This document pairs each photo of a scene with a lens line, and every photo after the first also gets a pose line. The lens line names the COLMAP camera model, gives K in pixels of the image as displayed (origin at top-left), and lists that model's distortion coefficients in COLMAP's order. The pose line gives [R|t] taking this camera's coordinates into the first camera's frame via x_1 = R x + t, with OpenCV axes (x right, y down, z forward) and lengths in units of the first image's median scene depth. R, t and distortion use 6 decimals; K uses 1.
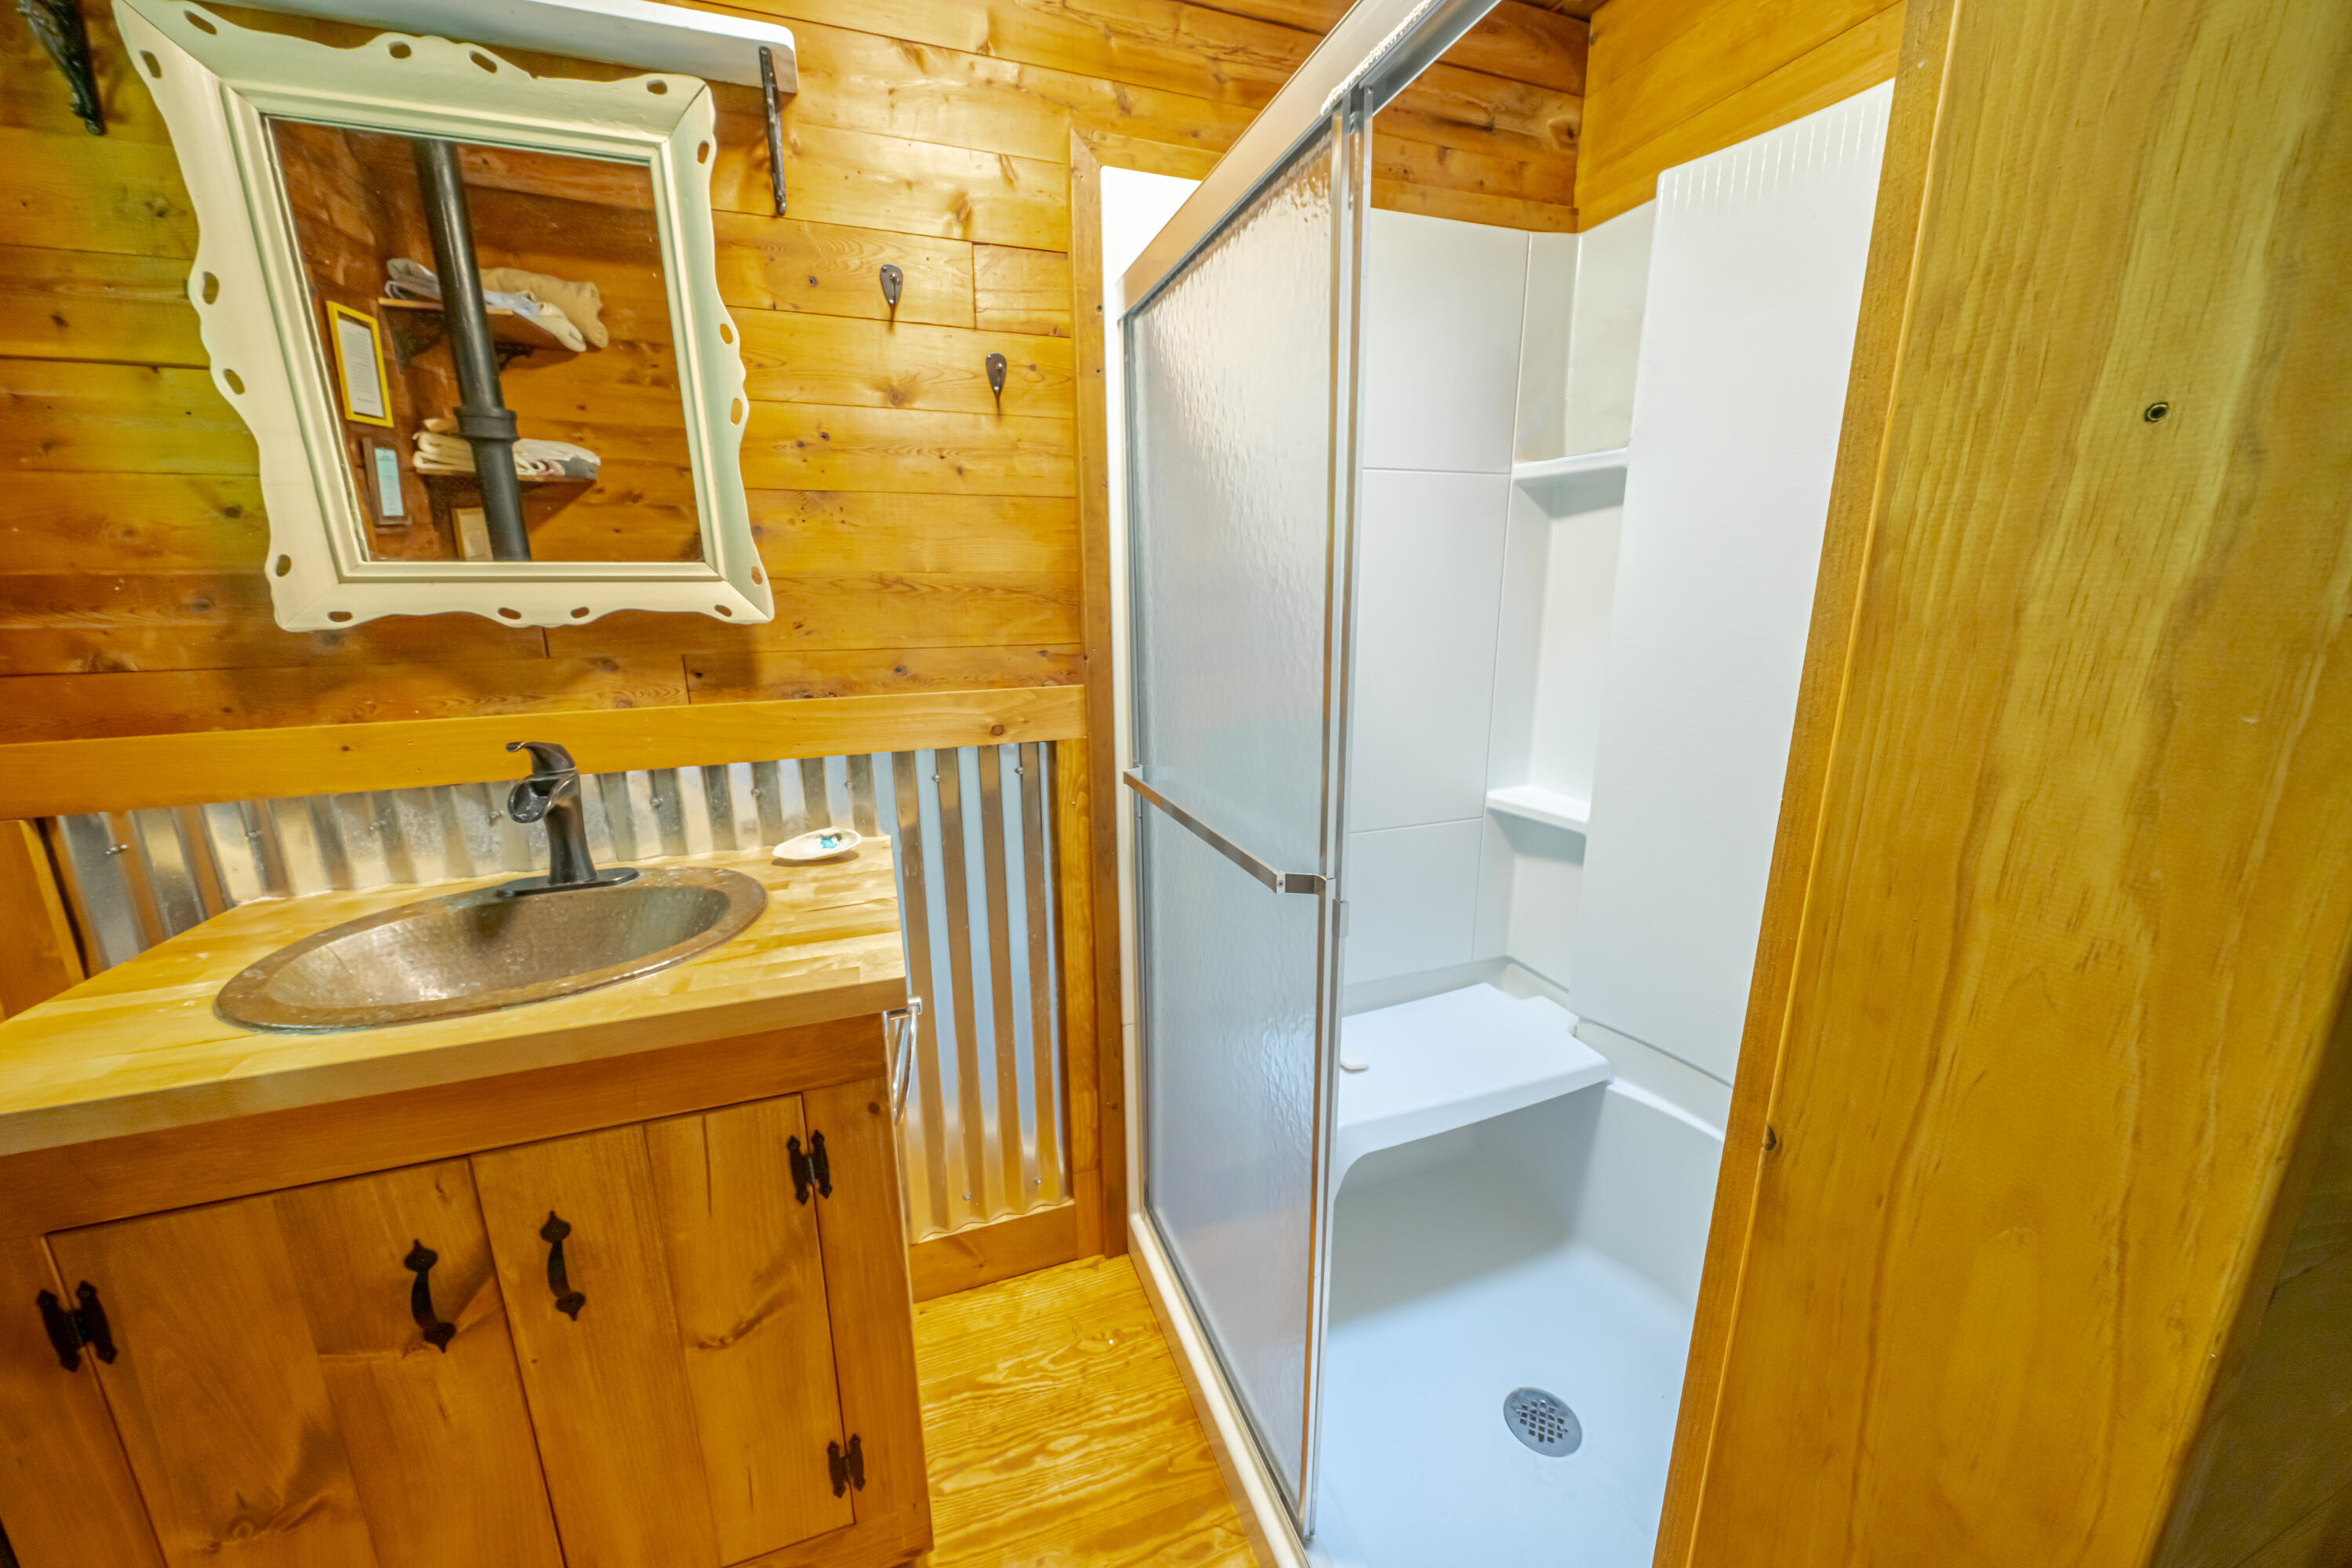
lens RADIAL K [[831.2, 0, 1173.6], [0, 831.2, 780.5], [0, 0, 1]] dist [-0.002522, -0.000525]
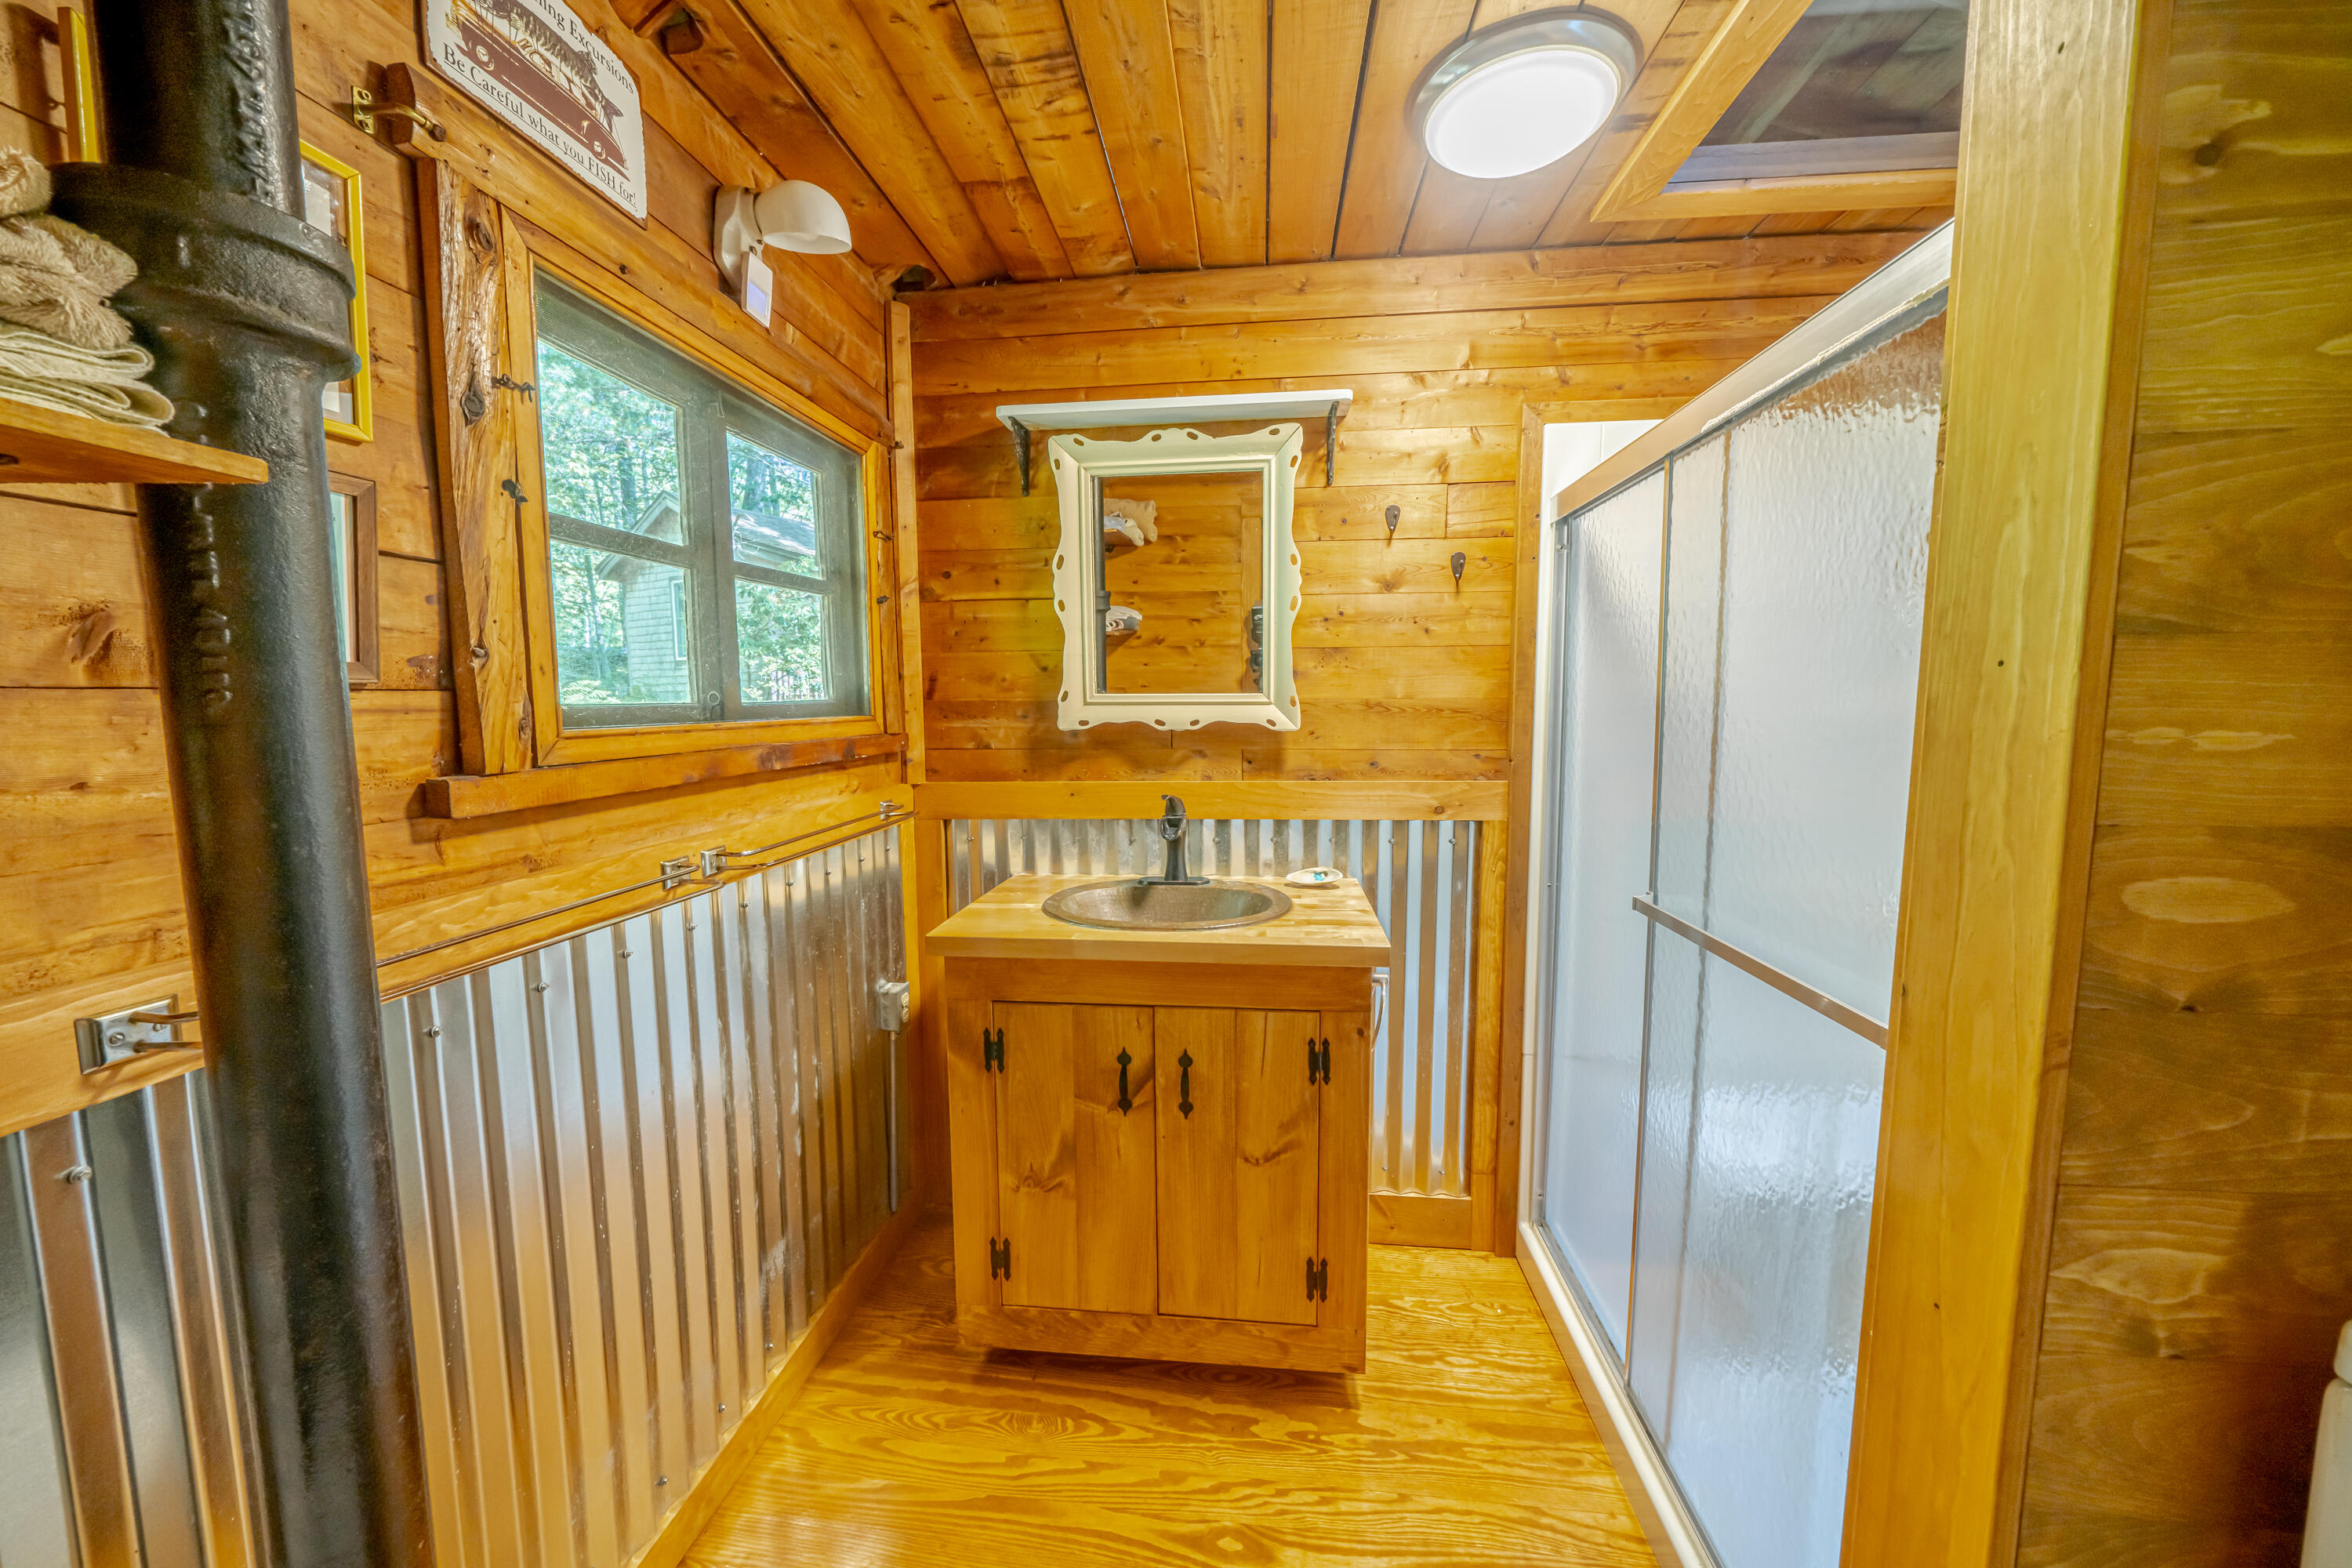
lens RADIAL K [[831.2, 0, 1173.2], [0, 831.2, 781.2], [0, 0, 1]] dist [-0.002522, -0.000525]
pose [[0.897117, 0.044867, -0.439510, -0.004076], [-0.102053, 0.988970, -0.107351, 0.099613], [0.429845, 0.141159, 0.891800, -0.501940]]
